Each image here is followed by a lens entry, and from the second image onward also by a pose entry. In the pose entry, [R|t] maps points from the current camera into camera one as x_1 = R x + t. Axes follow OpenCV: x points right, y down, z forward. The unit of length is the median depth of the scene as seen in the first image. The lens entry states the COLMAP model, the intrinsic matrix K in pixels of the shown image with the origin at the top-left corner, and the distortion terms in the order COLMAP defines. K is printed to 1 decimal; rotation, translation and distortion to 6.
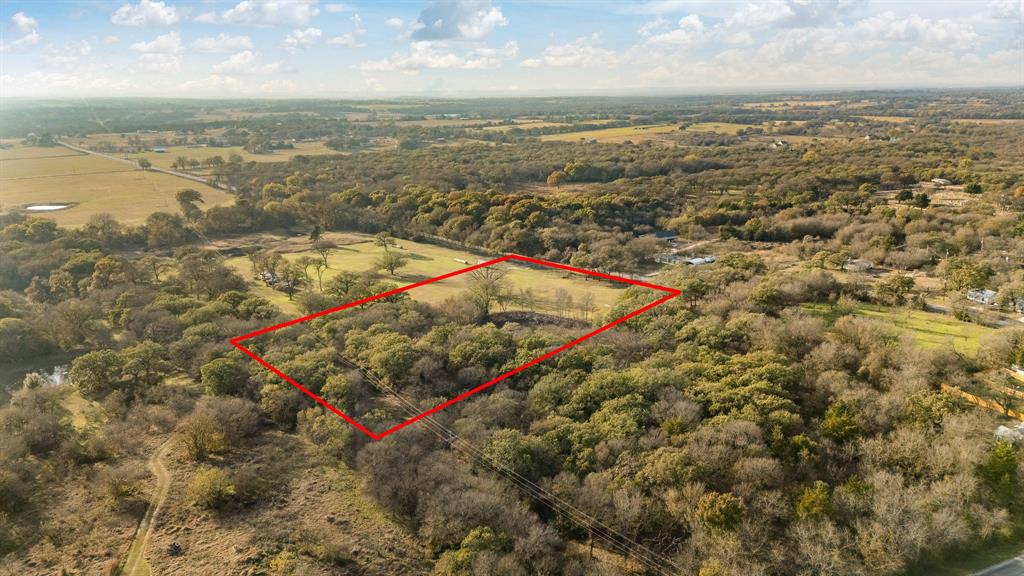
lens RADIAL K [[731.9, 0, 510.9], [0, 731.9, 287.9], [0, 0, 1]] dist [0.014777, -0.009544]
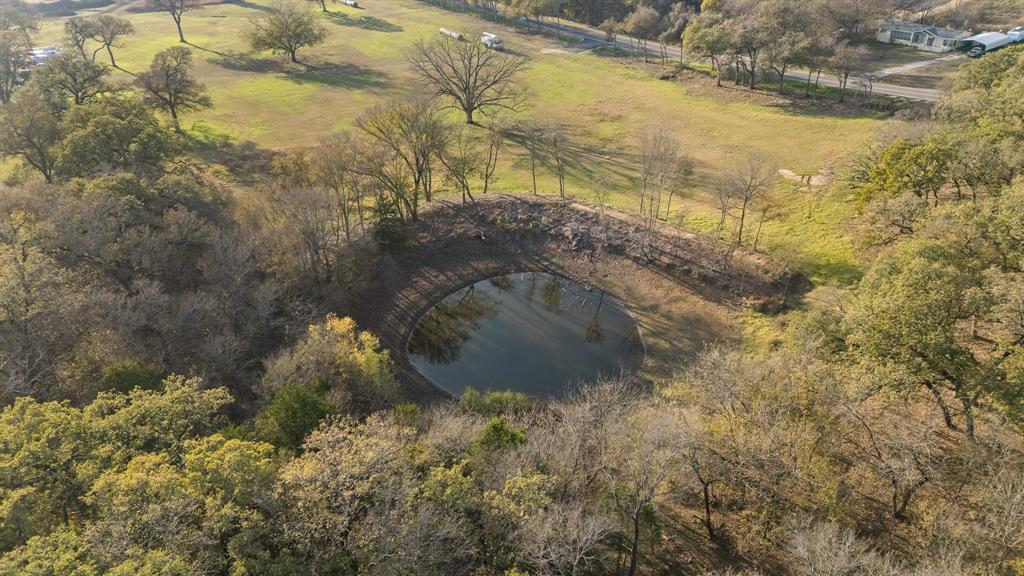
lens RADIAL K [[731.9, 0, 513.3], [0, 731.9, 289.6], [0, 0, 1]] dist [0.014777, -0.009544]
pose [[0.994031, 0.048145, -0.097903, 0.031575], [-0.017513, 0.956141, 0.292383, -0.018556], [0.107686, -0.288923, 0.951276, 0.530298]]
